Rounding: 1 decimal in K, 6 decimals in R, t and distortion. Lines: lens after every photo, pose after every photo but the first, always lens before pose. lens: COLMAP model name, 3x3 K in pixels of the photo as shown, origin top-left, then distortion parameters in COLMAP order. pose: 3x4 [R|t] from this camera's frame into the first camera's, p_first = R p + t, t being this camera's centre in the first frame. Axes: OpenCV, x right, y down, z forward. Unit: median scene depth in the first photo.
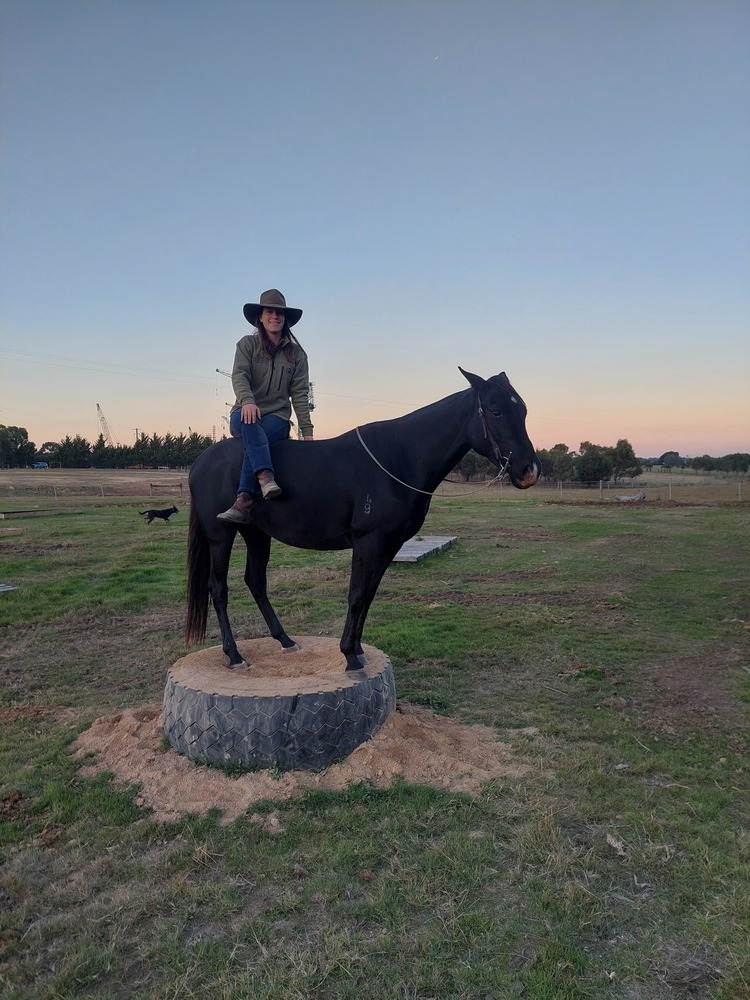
lens RADIAL K [[698.5, 0, 375.0], [0, 698.5, 500.0], [0, 0, 1]] dist [0.043945, -0.051173]
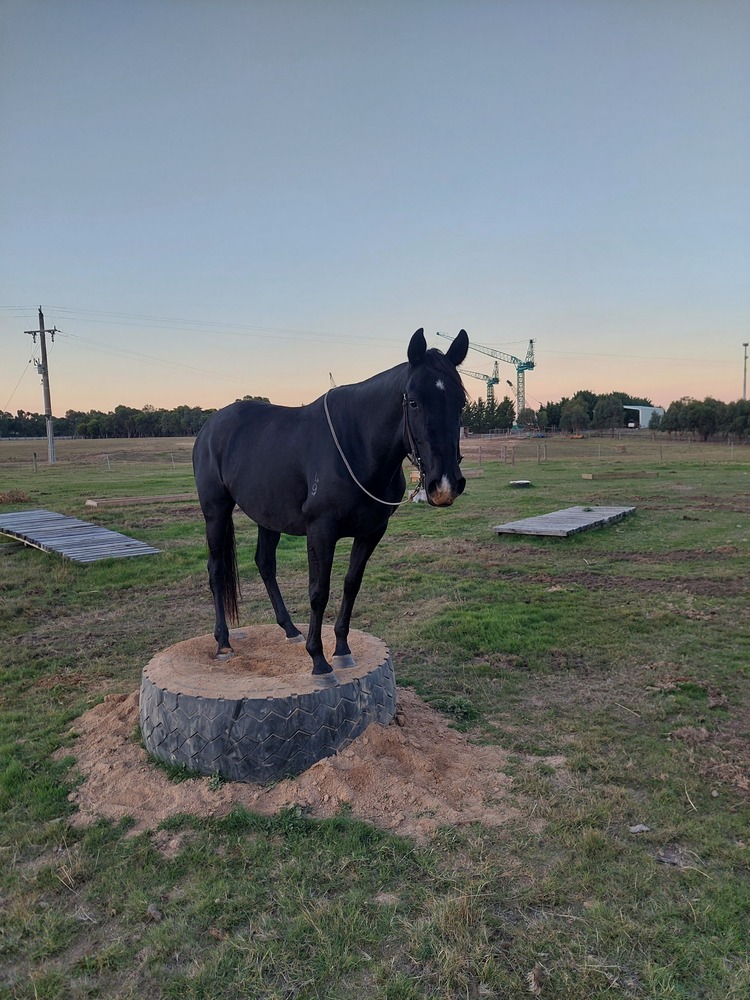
lens RADIAL K [[698.5, 0, 375.0], [0, 698.5, 500.0], [0, 0, 1]] dist [0.043945, -0.051173]
pose [[0.957369, 0.013421, -0.288554, 0.302038], [0.001329, 0.998705, 0.050860, -0.019756], [0.288863, -0.049076, 0.956112, 0.206368]]
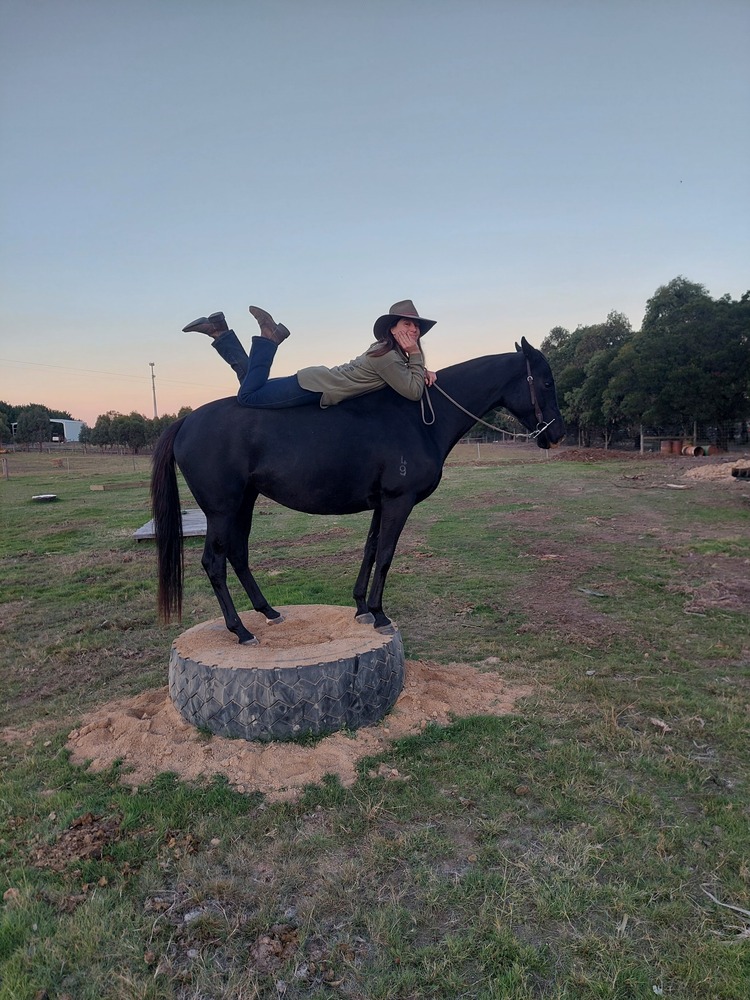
lens RADIAL K [[698.5, 0, 375.0], [0, 698.5, 500.0], [0, 0, 1]] dist [0.043945, -0.051173]
pose [[0.903875, -0.064866, 0.422851, -0.499292], [0.047181, 0.997523, 0.052171, 0.000117], [-0.425188, -0.027205, 0.904696, 0.071030]]
